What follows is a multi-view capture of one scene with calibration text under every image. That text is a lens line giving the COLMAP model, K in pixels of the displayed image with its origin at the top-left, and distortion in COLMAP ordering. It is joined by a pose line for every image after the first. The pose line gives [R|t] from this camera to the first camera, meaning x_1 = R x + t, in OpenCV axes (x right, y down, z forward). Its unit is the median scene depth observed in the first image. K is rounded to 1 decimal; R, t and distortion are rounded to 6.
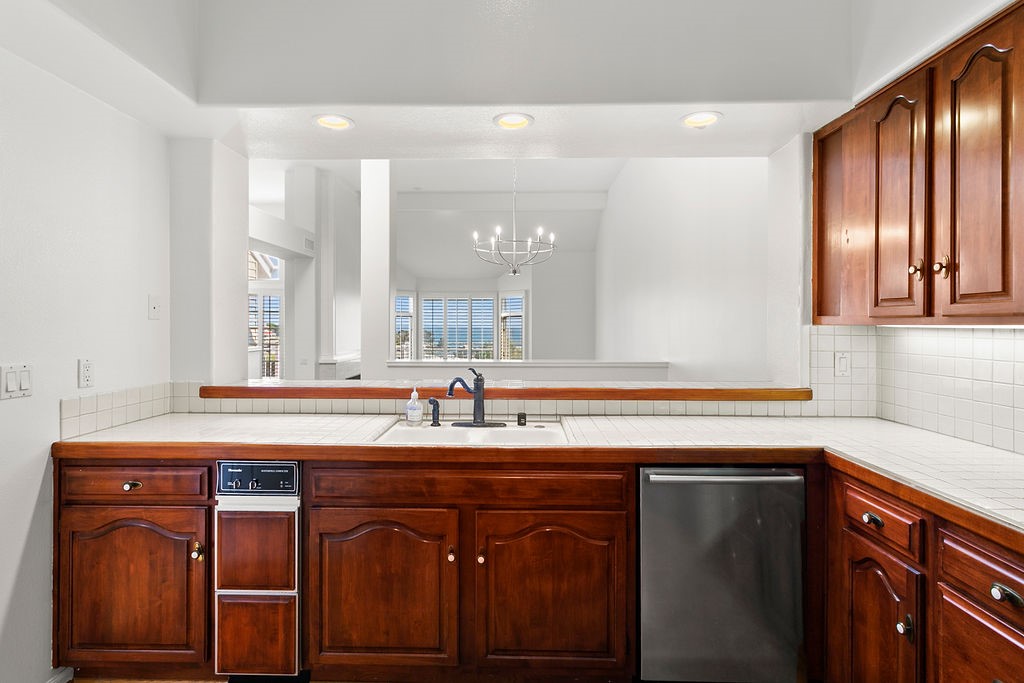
lens RADIAL K [[497.6, 0, 513.0], [0, 497.6, 315.6], [0, 0, 1]] dist [0.002256, -0.000106]
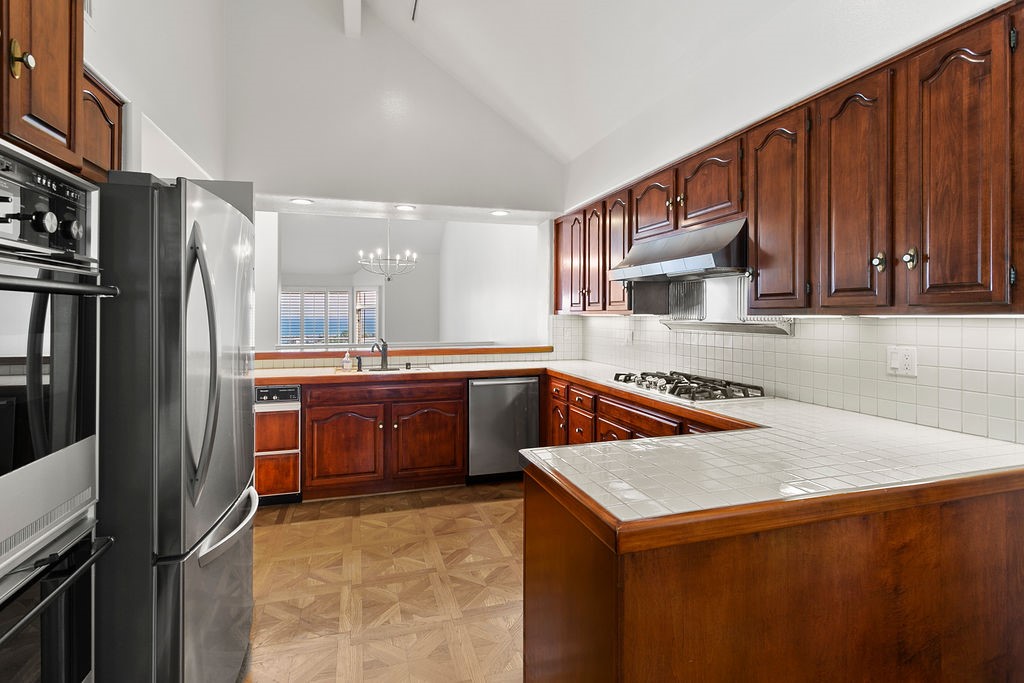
lens RADIAL K [[497.6, 0, 513.0], [0, 497.6, 315.6], [0, 0, 1]] dist [0.002256, -0.000106]
pose [[0.950524, -0.004006, 0.310624, -0.240558], [-0.001301, 0.999857, 0.016876, -0.016022], [-0.310647, -0.016445, 0.950383, -1.136045]]
